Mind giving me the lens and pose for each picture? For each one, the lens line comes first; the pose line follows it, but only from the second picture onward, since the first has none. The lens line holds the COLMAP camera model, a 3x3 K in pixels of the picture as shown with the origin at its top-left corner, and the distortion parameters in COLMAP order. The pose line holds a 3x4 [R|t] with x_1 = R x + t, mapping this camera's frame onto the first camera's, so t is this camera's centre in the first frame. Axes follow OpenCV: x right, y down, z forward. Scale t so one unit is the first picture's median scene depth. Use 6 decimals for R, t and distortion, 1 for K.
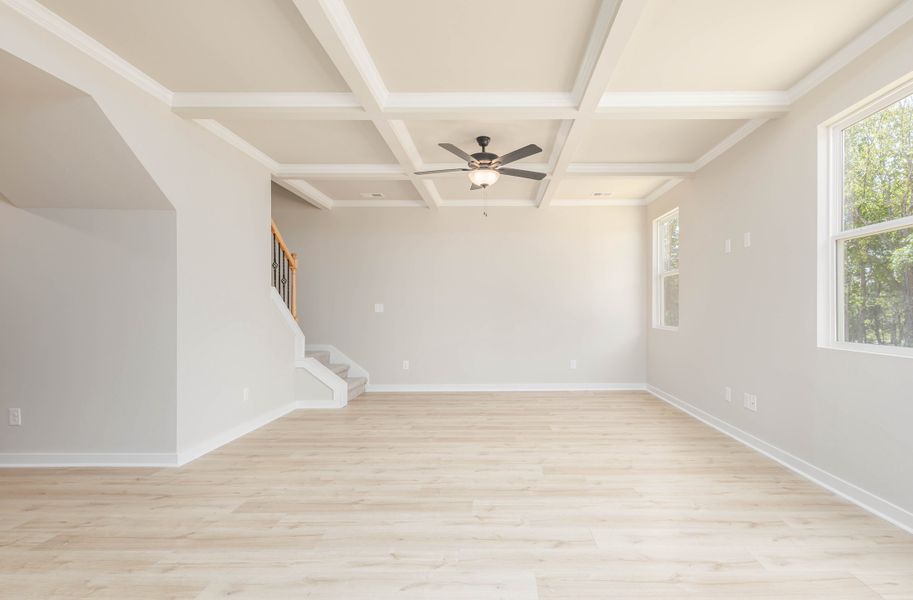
lens RADIAL K [[434.5, 0, 490.0], [0, 434.5, 309.2], [0, 0, 1]] dist [0.009393, -0.000882]
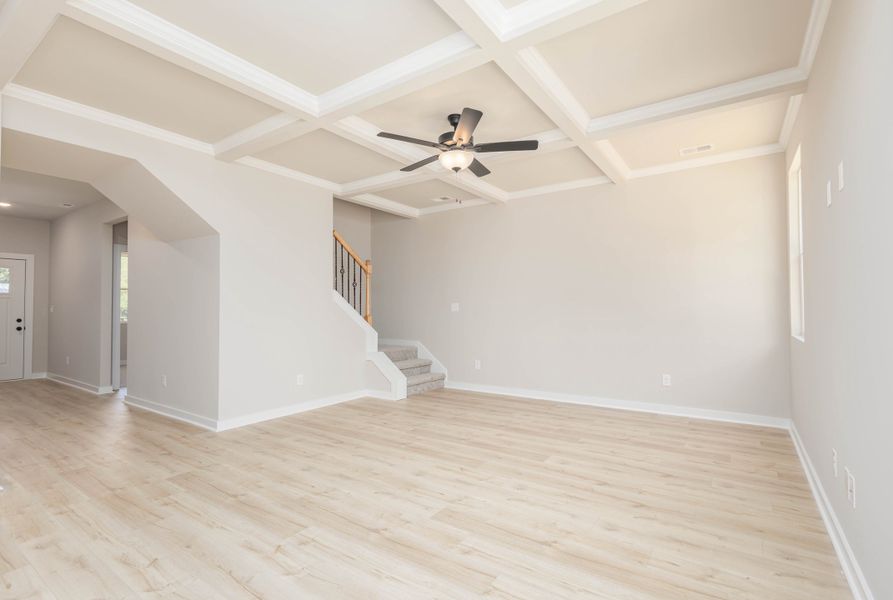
lens RADIAL K [[407.9, 0, 451.0], [0, 407.9, 305.2], [0, 0, 1]] dist [0.004954, -0.000656]
pose [[0.832796, -0.007233, -0.553533, 0.337487], [0.004396, 0.999970, -0.006452, -0.002366], [0.553563, 0.002940, 0.832802, 0.235707]]
